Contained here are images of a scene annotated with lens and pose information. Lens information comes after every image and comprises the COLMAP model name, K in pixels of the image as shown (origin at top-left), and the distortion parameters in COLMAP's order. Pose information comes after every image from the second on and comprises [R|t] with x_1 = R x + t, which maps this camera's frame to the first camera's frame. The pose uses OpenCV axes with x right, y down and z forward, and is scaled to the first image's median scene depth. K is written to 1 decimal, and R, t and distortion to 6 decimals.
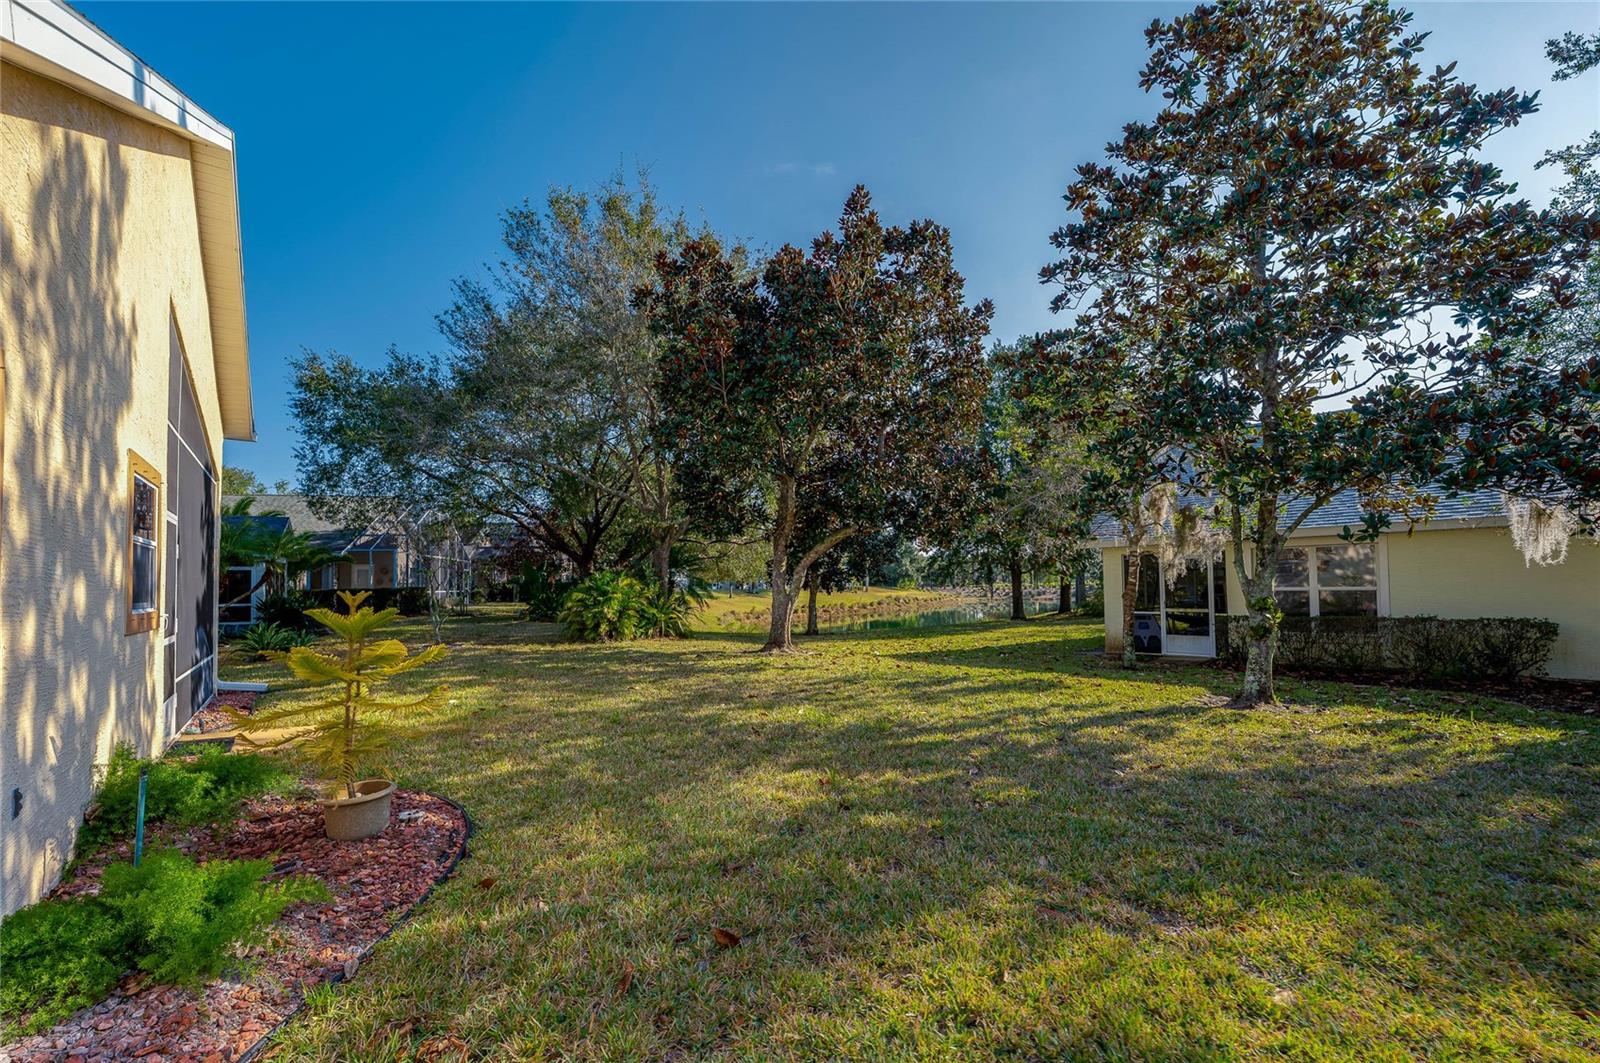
lens RADIAL K [[676.0, 0, 800.0], [0, 676.0, 531.5], [0, 0, 1]] dist [-0.008571, 0.000112]
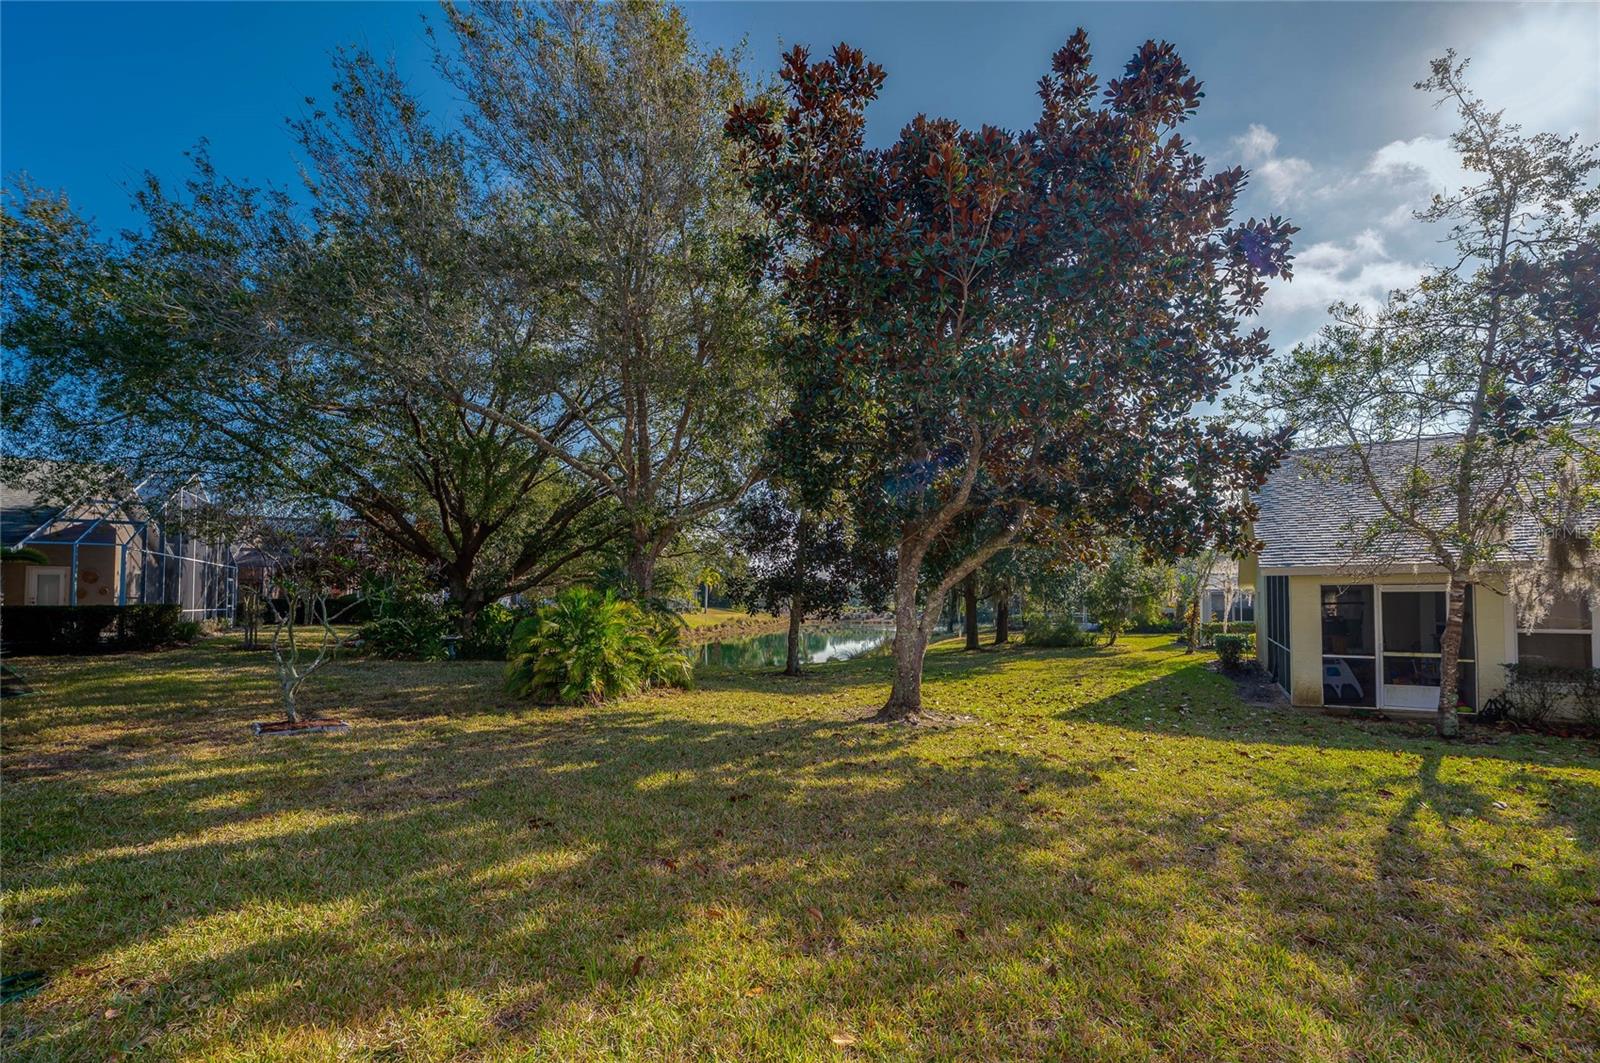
lens RADIAL K [[676.0, 0, 800.0], [0, 676.0, 531.5], [0, 0, 1]] dist [-0.008571, 0.000112]
pose [[0.958023, 0.045521, 0.283056, -0.244880], [-0.037049, 0.998693, -0.035214, 0.020045], [-0.284289, 0.023249, 0.958457, 0.308484]]
